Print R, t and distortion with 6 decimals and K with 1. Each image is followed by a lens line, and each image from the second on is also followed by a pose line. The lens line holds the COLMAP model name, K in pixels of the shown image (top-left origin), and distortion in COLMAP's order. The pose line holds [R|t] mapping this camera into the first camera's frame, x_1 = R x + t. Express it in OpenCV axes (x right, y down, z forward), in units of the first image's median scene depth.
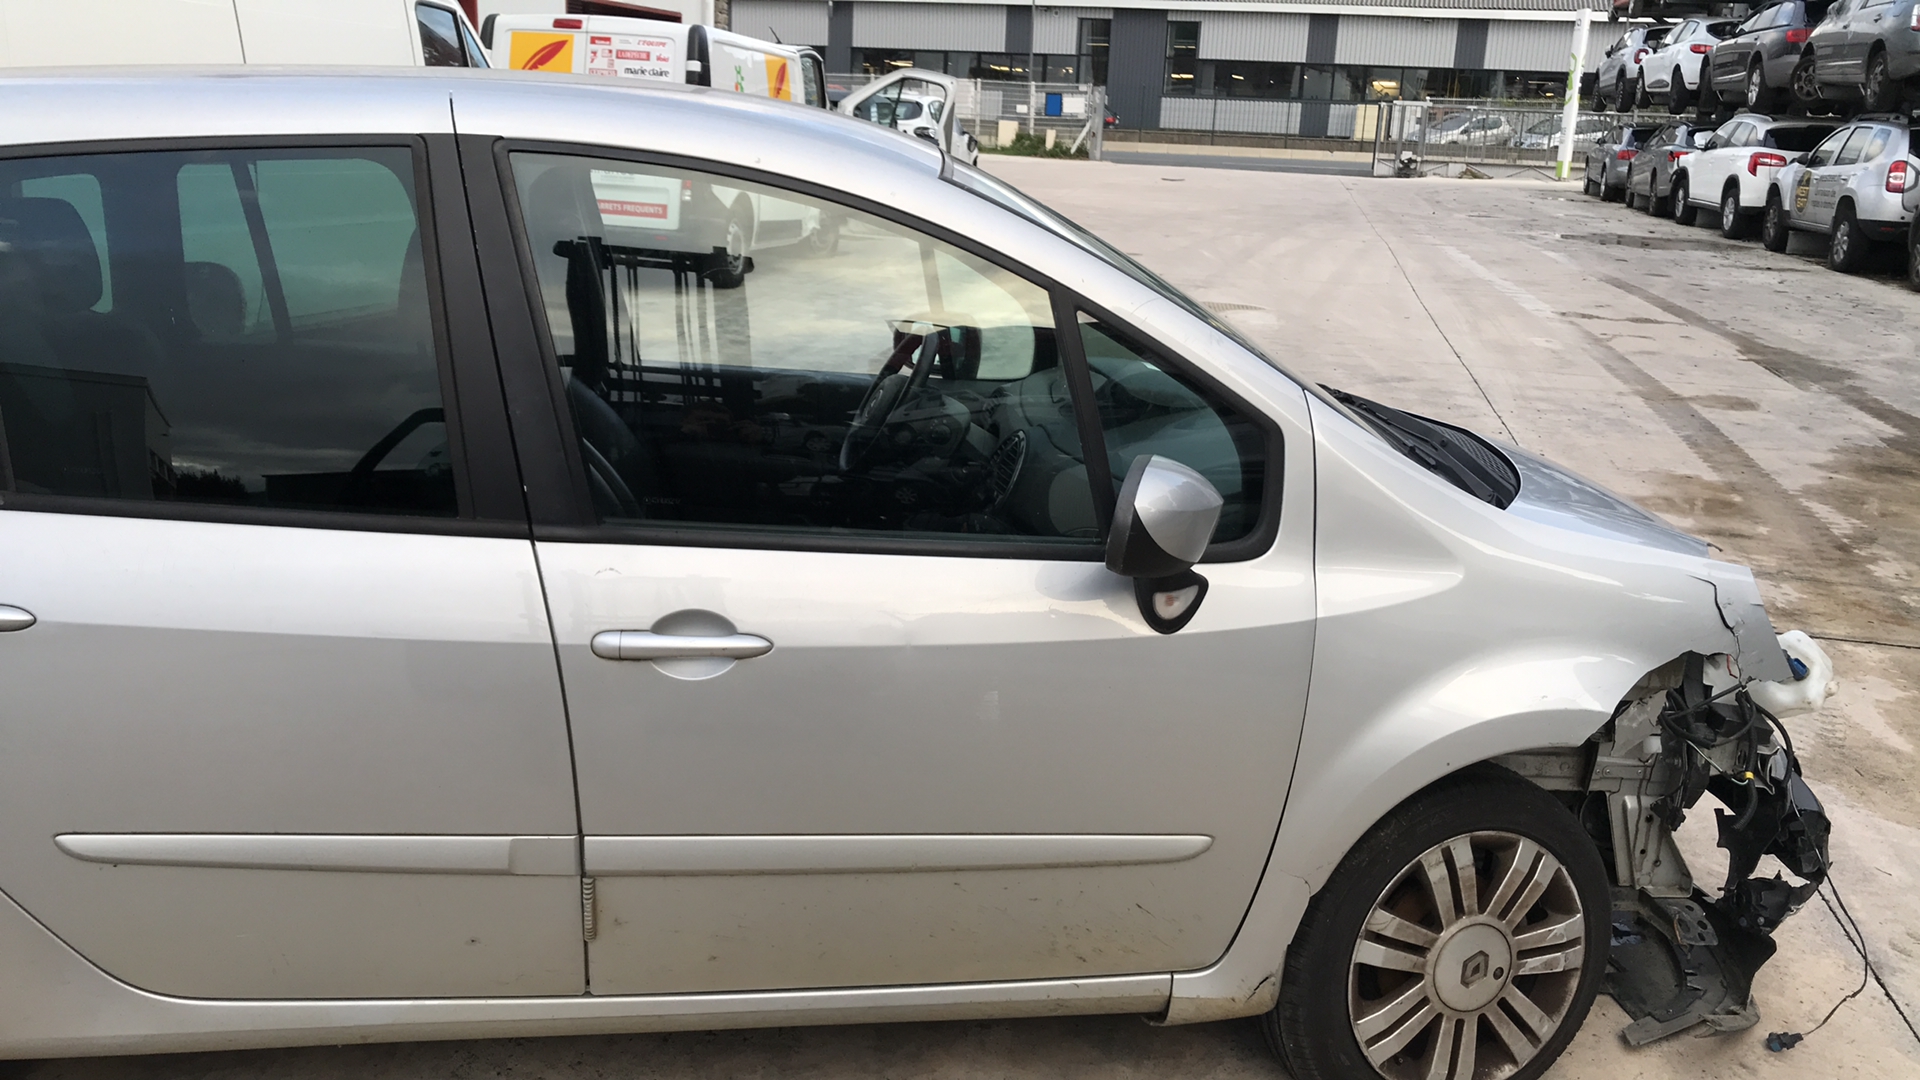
lens RADIAL K [[1542.3, 0, 960.0], [0, 1542.3, 540.0], [0, 0, 1]] dist [0.009618, -0.001242]
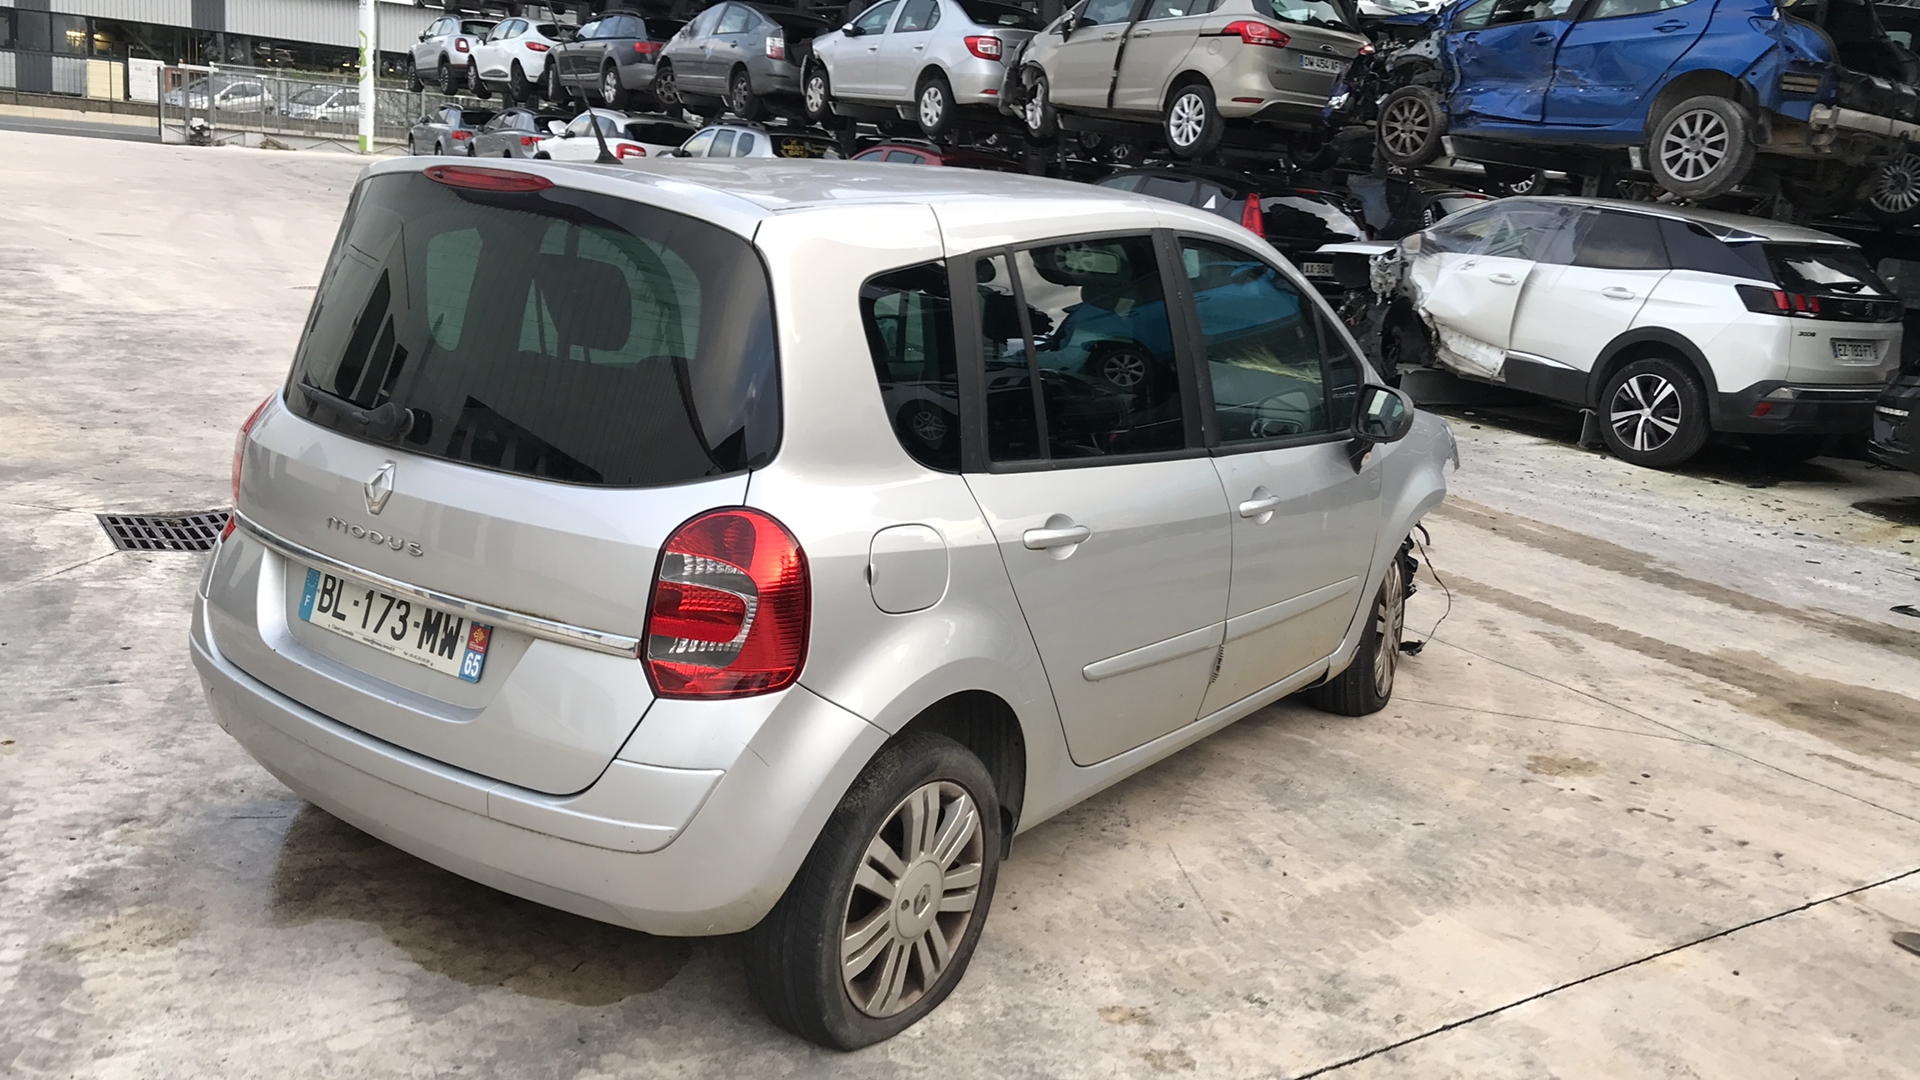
lens RADIAL K [[1542.3, 0, 960.0], [0, 1542.3, 540.0], [0, 0, 1]] dist [0.009618, -0.001242]
pose [[0.703434, -0.145286, 0.695753, -0.131533], [0.130307, 0.988655, 0.074705, -0.005761], [-0.698713, 0.038112, 0.714386, -0.004600]]
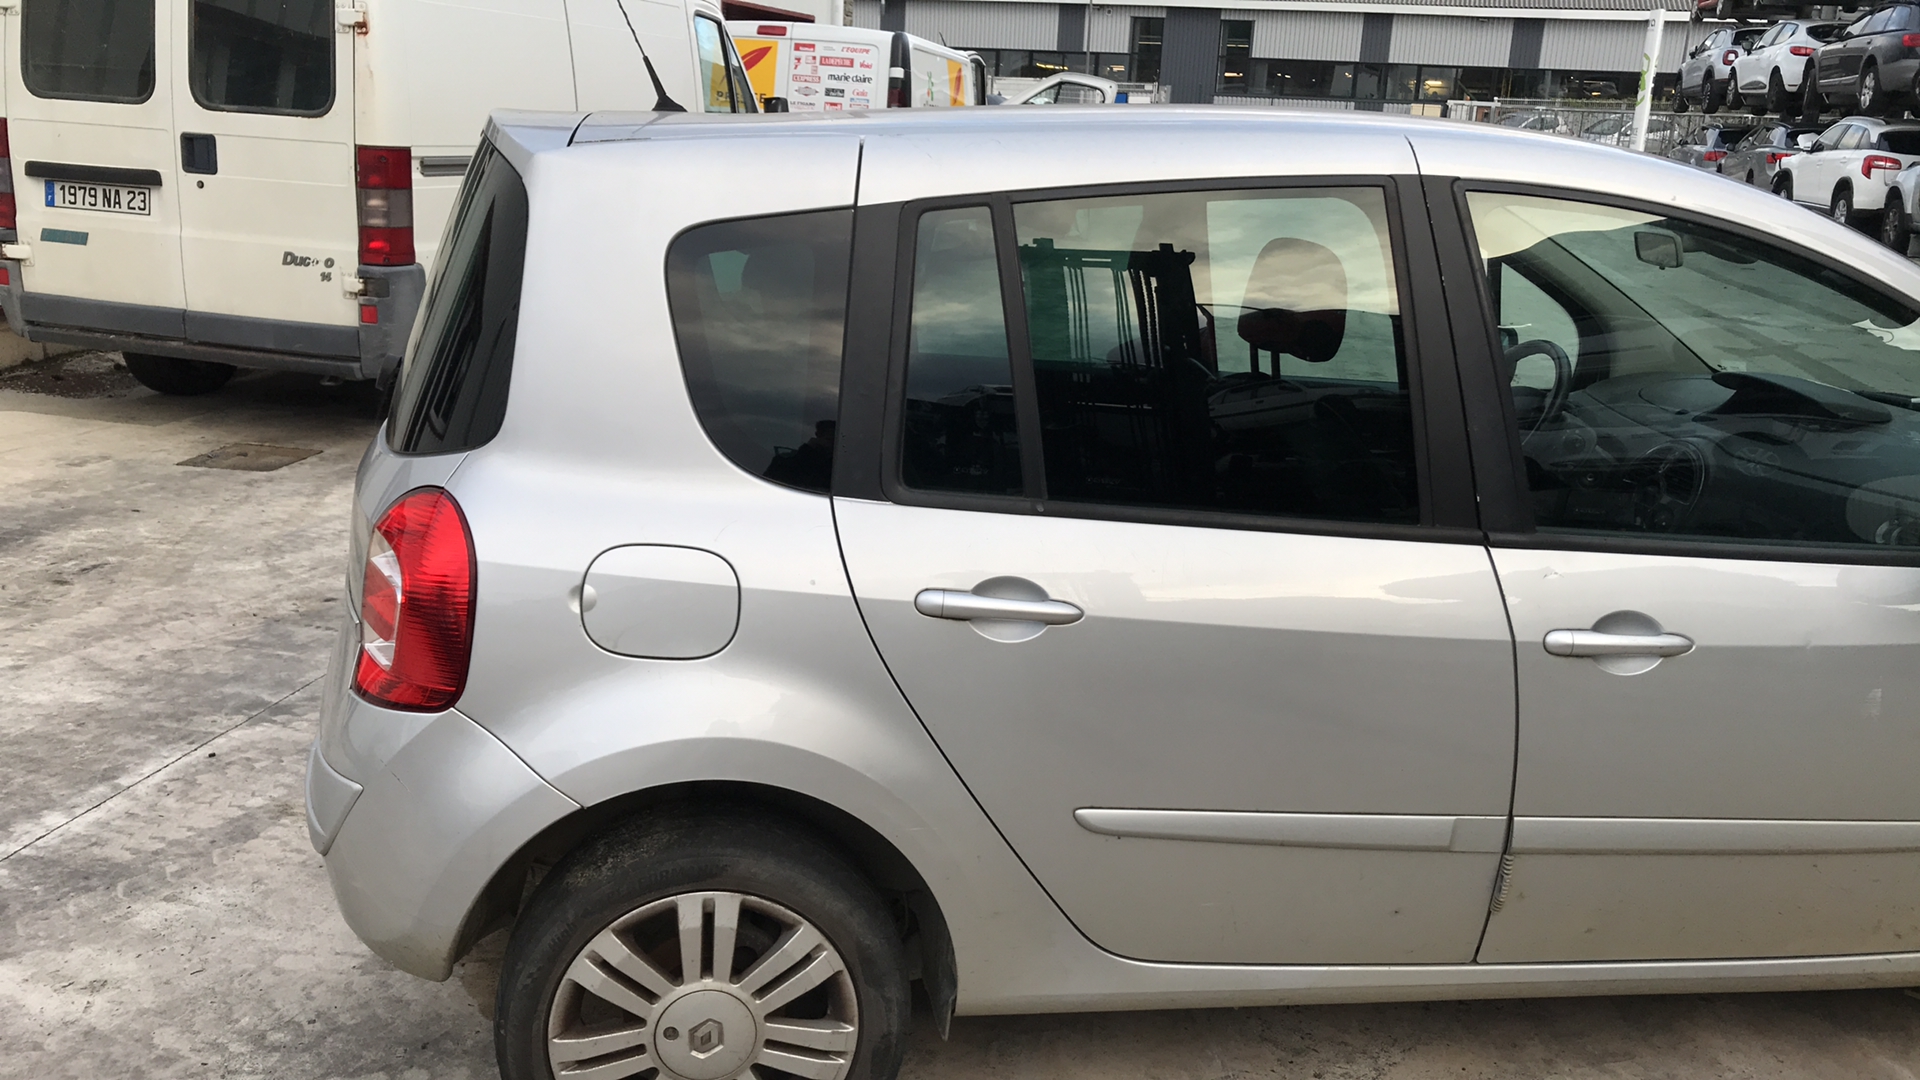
lens RADIAL K [[1542.3, 0, 960.0], [0, 1542.3, 540.0], [0, 0, 1]] dist [0.009618, -0.001242]
pose [[0.999924, 0.005156, -0.011232, -0.050006], [-0.005133, 0.999985, 0.002037, -0.000351], [0.011243, -0.001979, 0.999935, -0.007857]]
